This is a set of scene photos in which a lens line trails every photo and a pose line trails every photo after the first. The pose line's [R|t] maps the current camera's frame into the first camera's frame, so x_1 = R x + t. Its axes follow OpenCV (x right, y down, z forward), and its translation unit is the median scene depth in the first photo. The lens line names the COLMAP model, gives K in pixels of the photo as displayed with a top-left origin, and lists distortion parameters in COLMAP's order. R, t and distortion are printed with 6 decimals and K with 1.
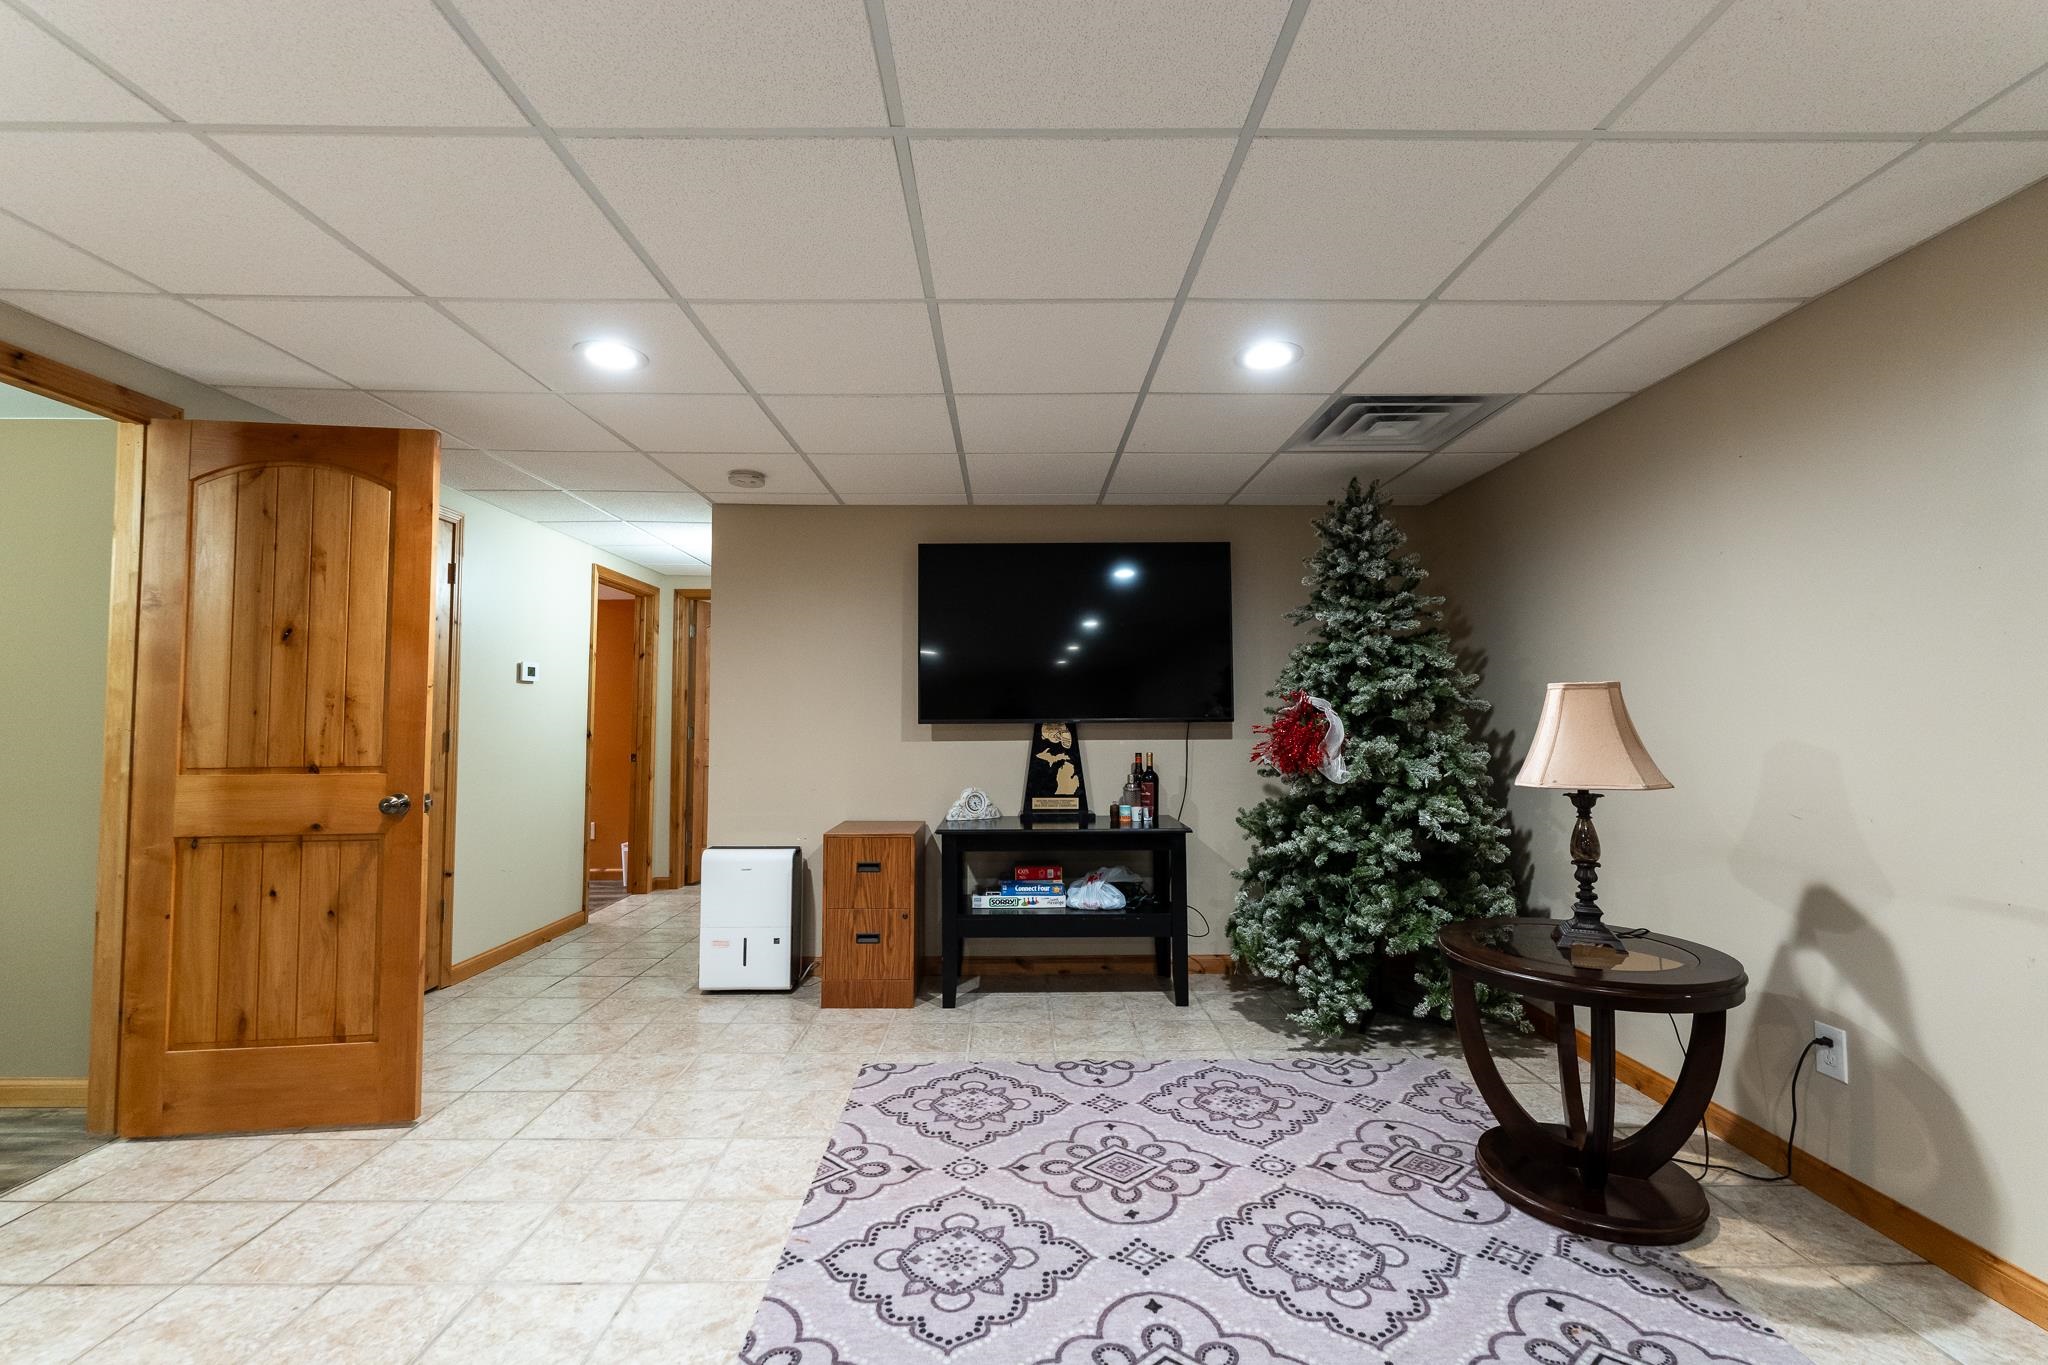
lens RADIAL K [[873.5, 0, 1024.2], [0, 873.5, 687.7], [0, 0, 1]] dist [-0.002098, -0.000366]
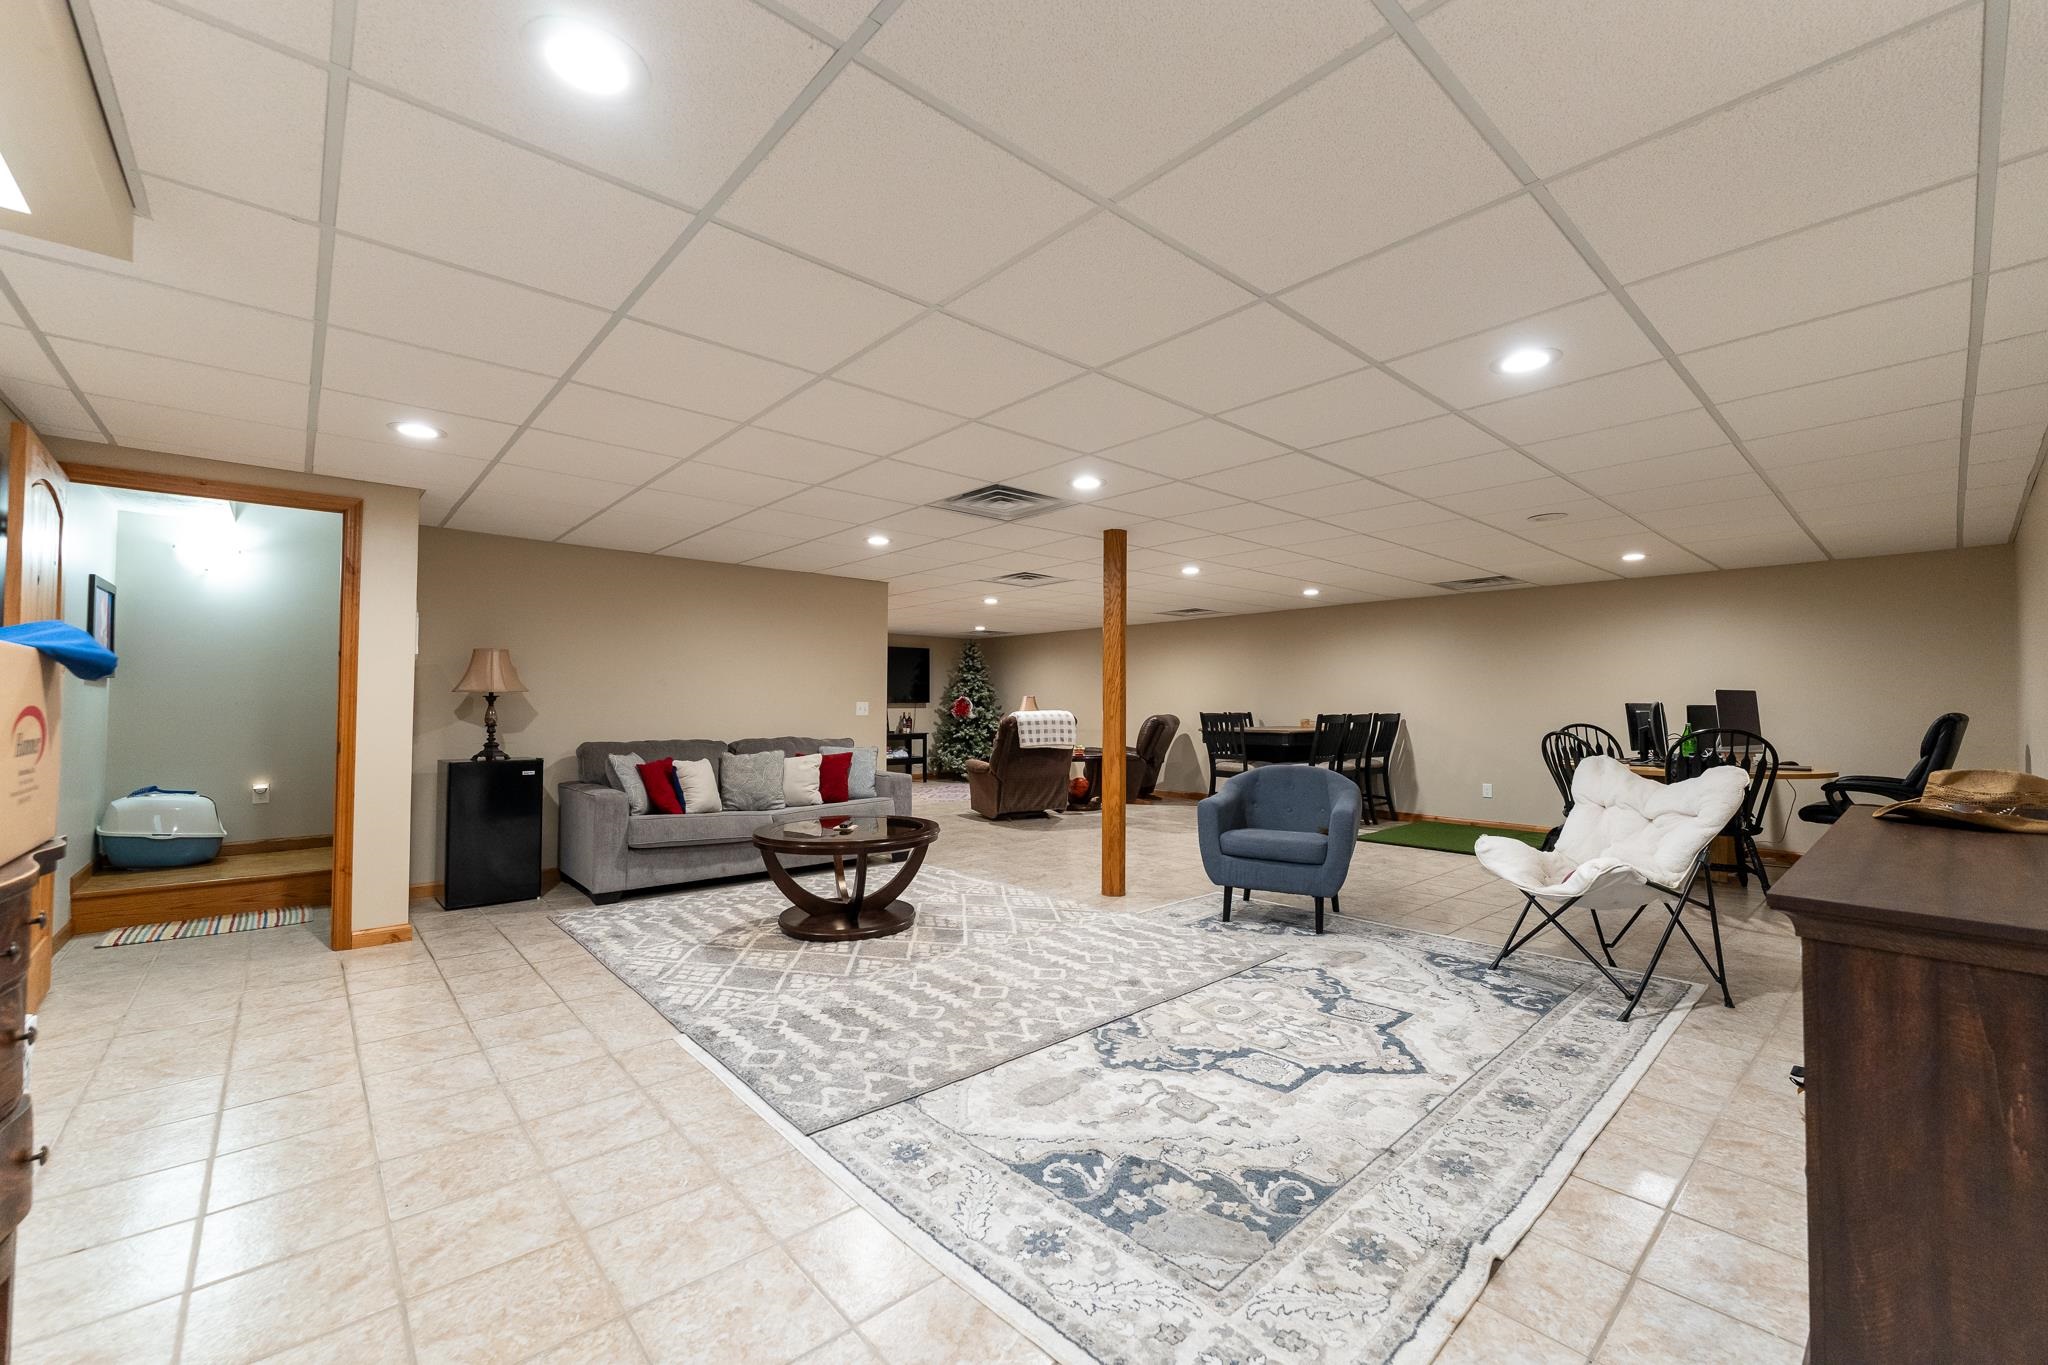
lens RADIAL K [[816.6, 0, 1021.3], [0, 816.6, 685.1], [0, 0, 1]] dist [-0.001471, -0.000969]
pose [[0.751226, 0.019275, 0.659763, -2.103070], [-0.029507, 0.999555, 0.004395, -0.071890], [-0.659385, -0.022769, 0.751461, -2.127398]]
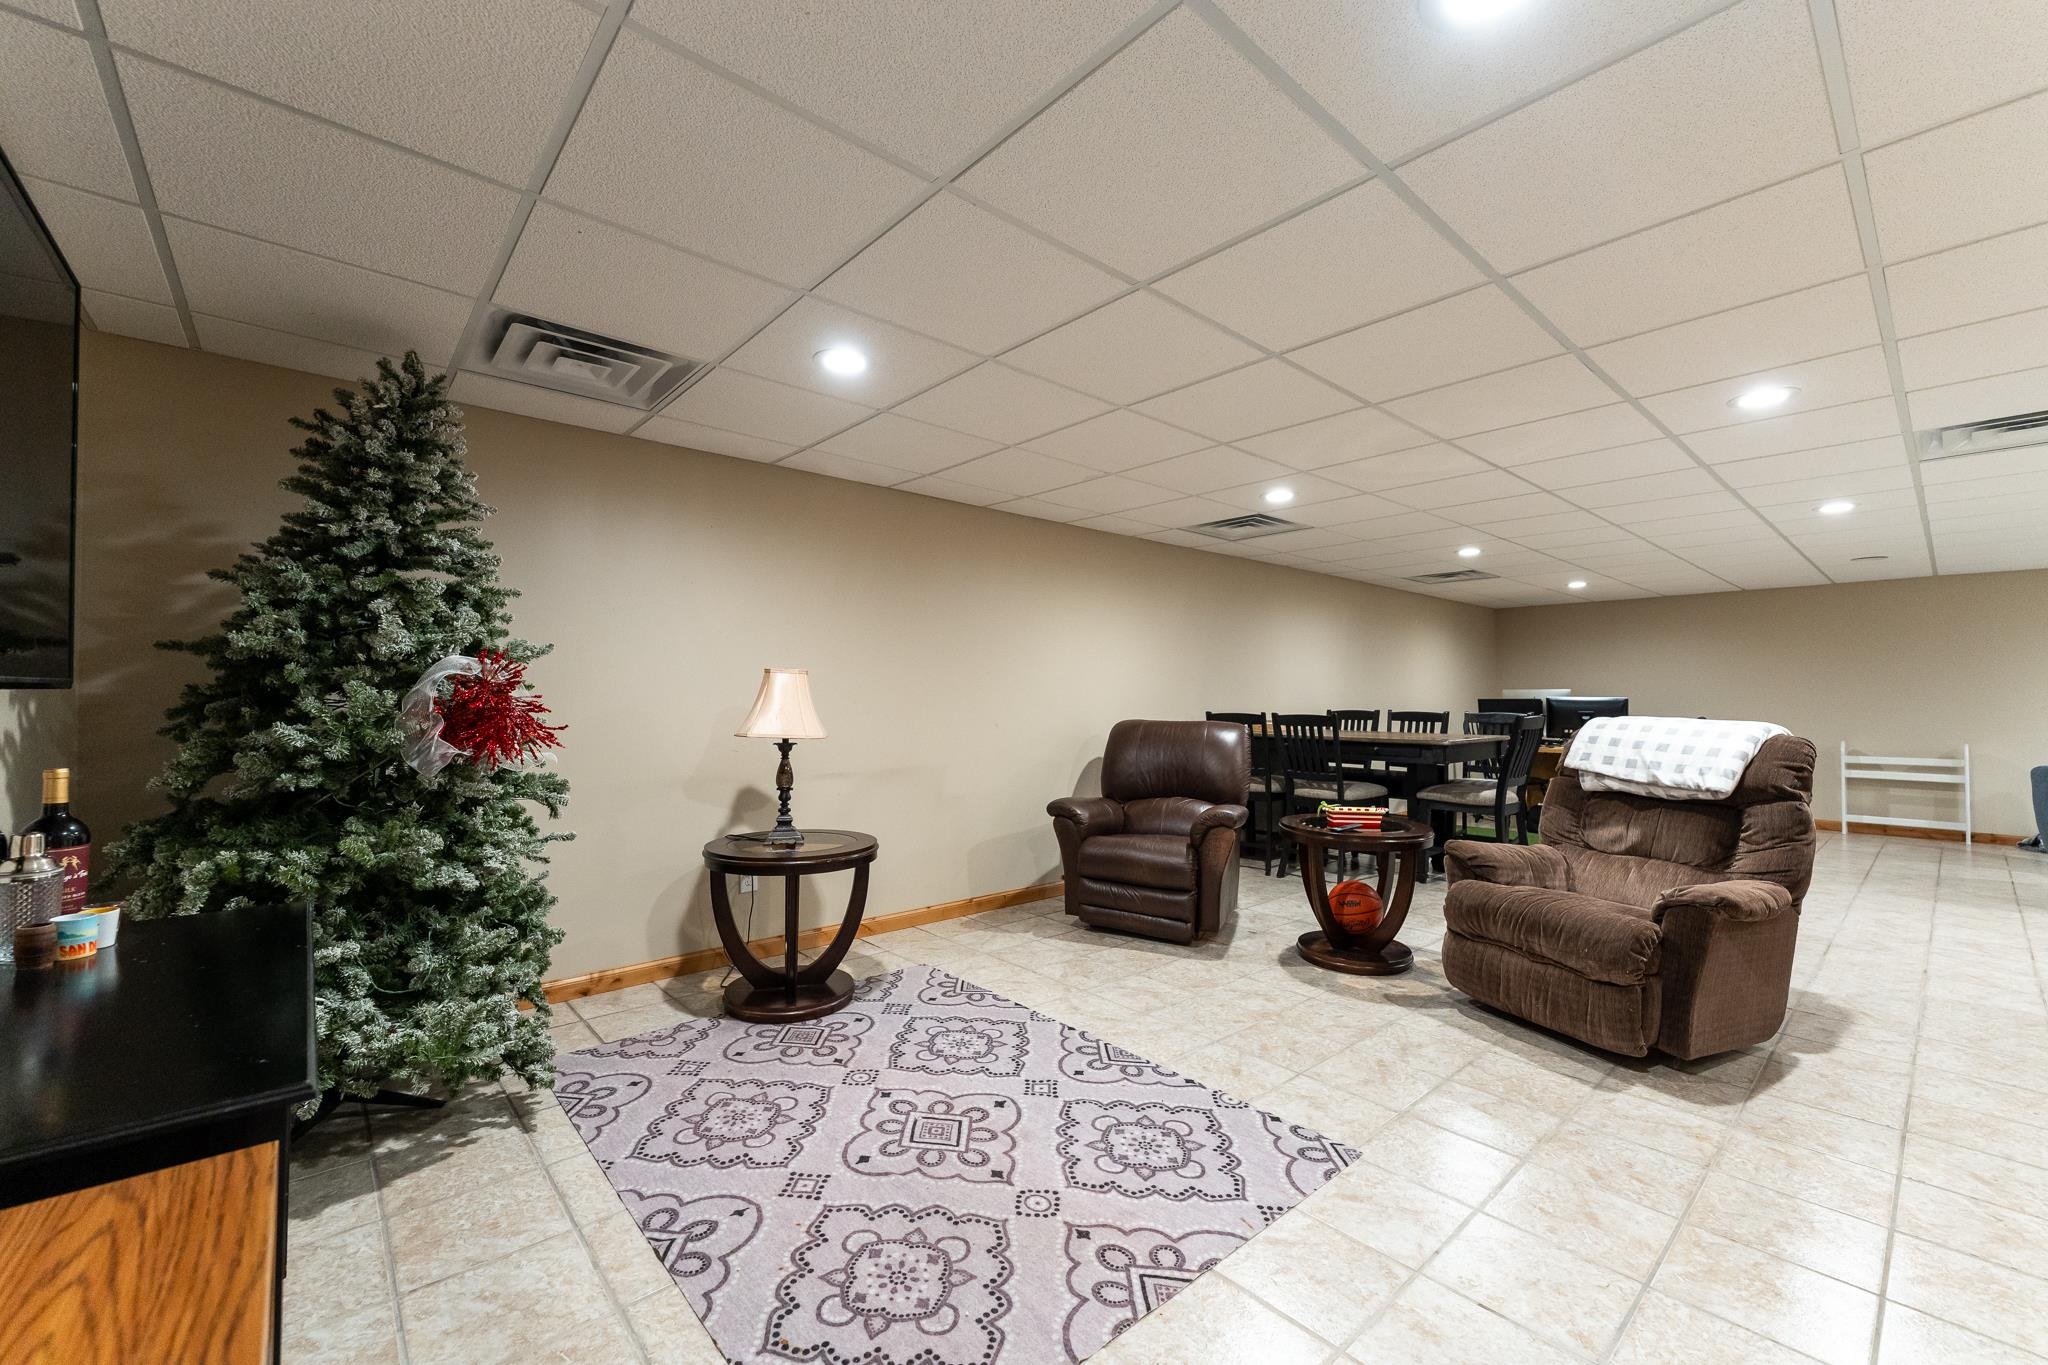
lens RADIAL K [[816.6, 0, 1027.3], [0, 816.6, 692.8], [0, 0, 1]] dist [-0.001471, -0.000969]
pose [[-0.651572, 0.004087, 0.758576, -0.531142], [-0.033631, 0.998847, -0.034268, 0.053333], [-0.757841, -0.047840, -0.650683, 1.216806]]
